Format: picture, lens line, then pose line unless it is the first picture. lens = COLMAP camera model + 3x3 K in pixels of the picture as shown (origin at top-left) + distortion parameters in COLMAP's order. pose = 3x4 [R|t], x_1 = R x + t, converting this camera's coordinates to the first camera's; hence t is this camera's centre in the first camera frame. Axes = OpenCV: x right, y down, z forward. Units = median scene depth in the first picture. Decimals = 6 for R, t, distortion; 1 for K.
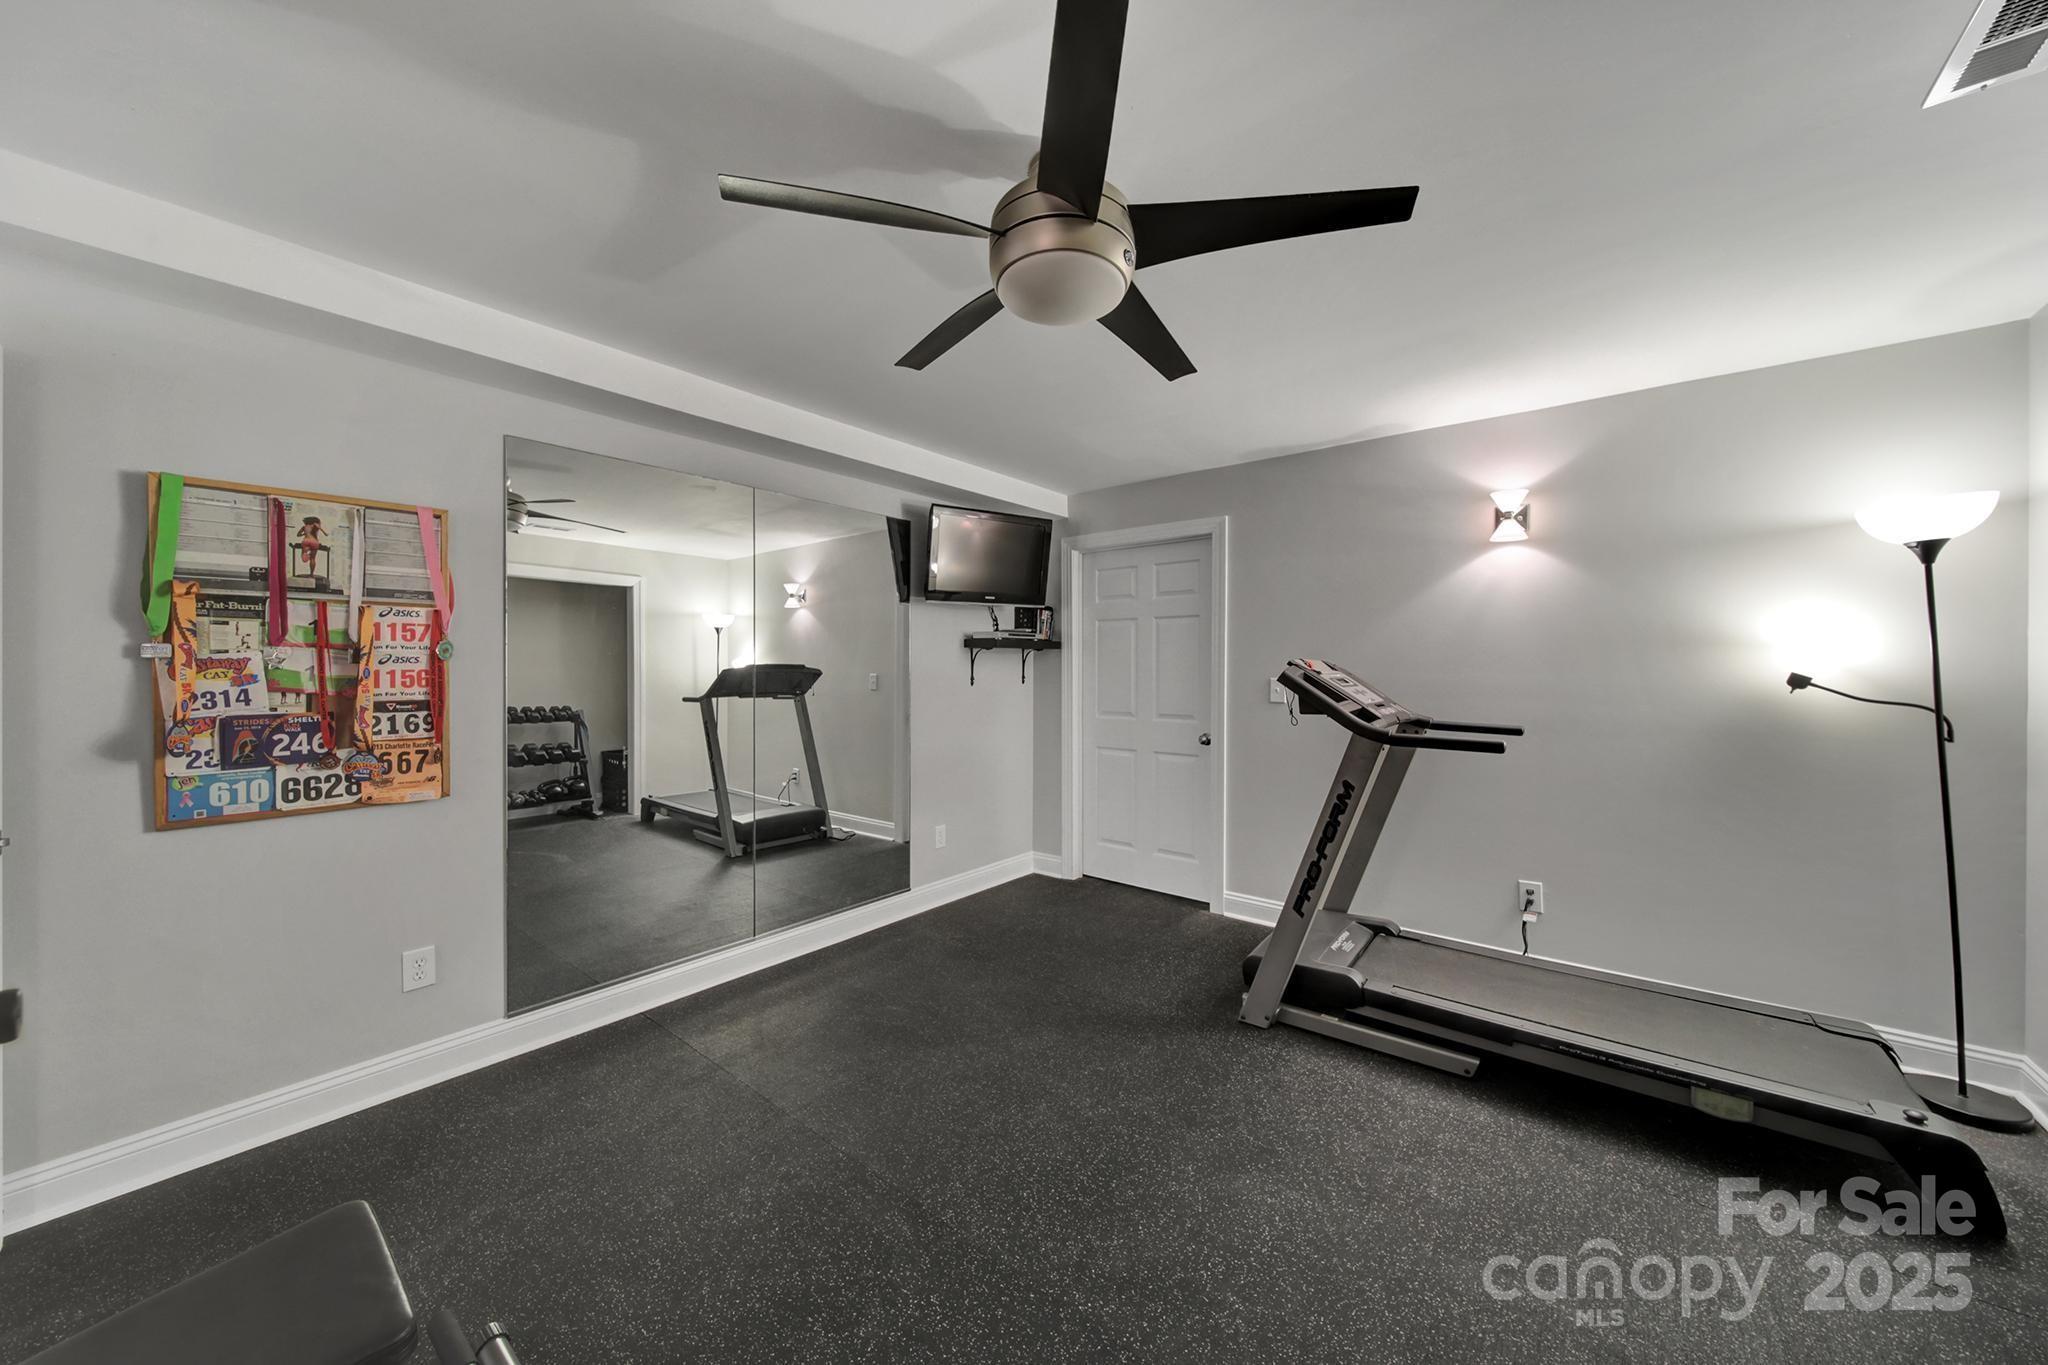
lens RADIAL K [[726.8, 0, 1021.9], [0, 726.8, 663.4], [0, 0, 1]] dist [0.000098, -0.000077]
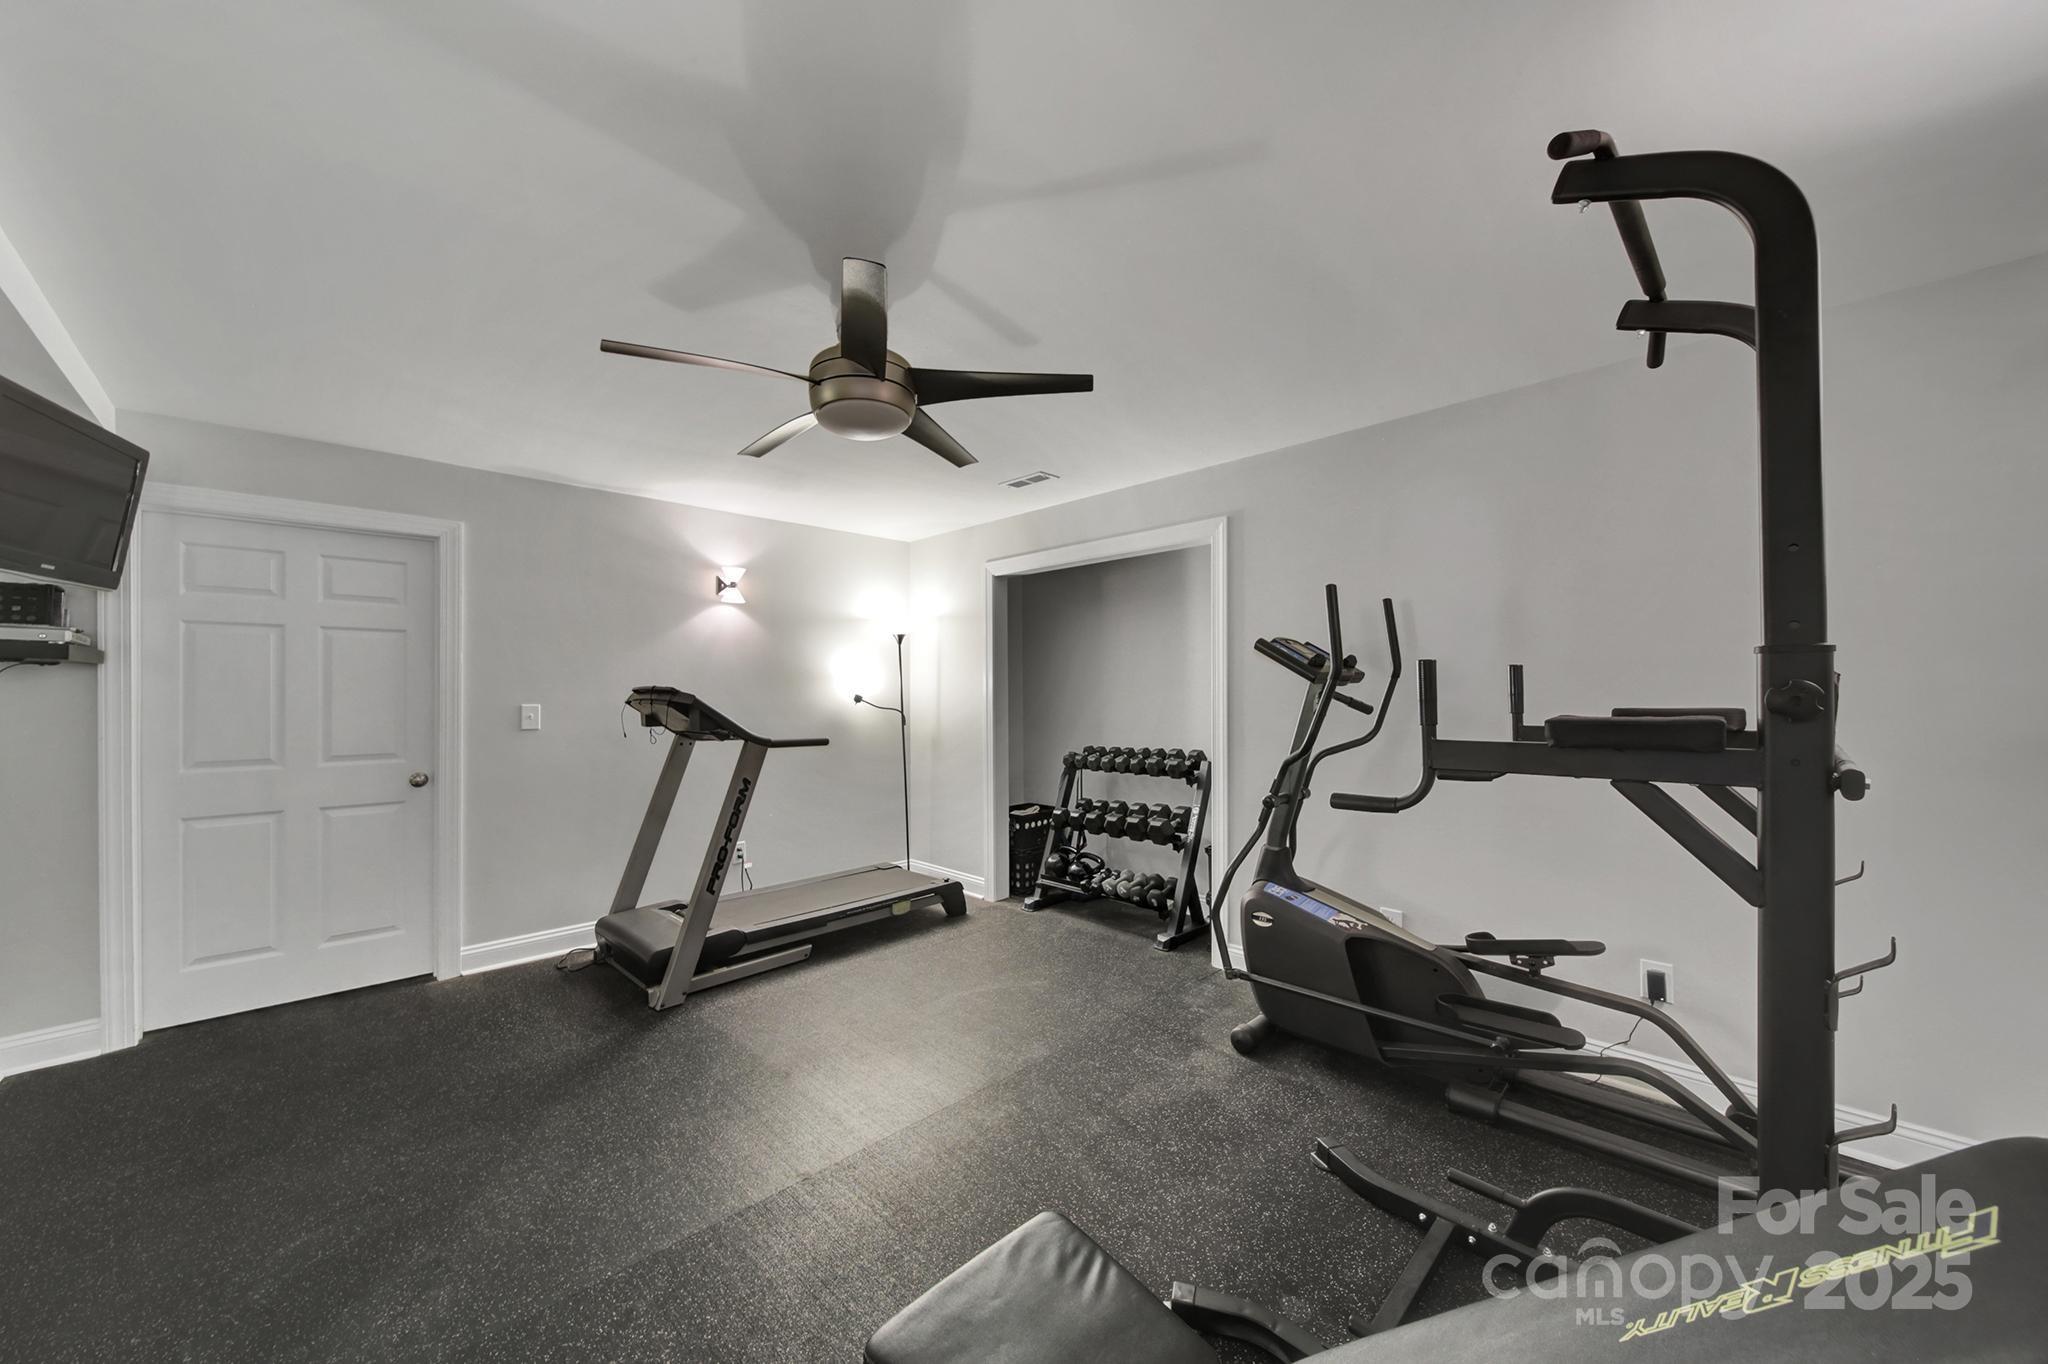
lens RADIAL K [[726.8, 0, 1021.9], [0, 726.8, 662.9], [0, 0, 1]] dist [0.000098, -0.000077]
pose [[0.110231, 0.037583, 0.993195, -0.704236], [-0.001023, 0.999289, -0.037700, 0.001214], [-0.993905, 0.003140, 0.110191, 0.300031]]
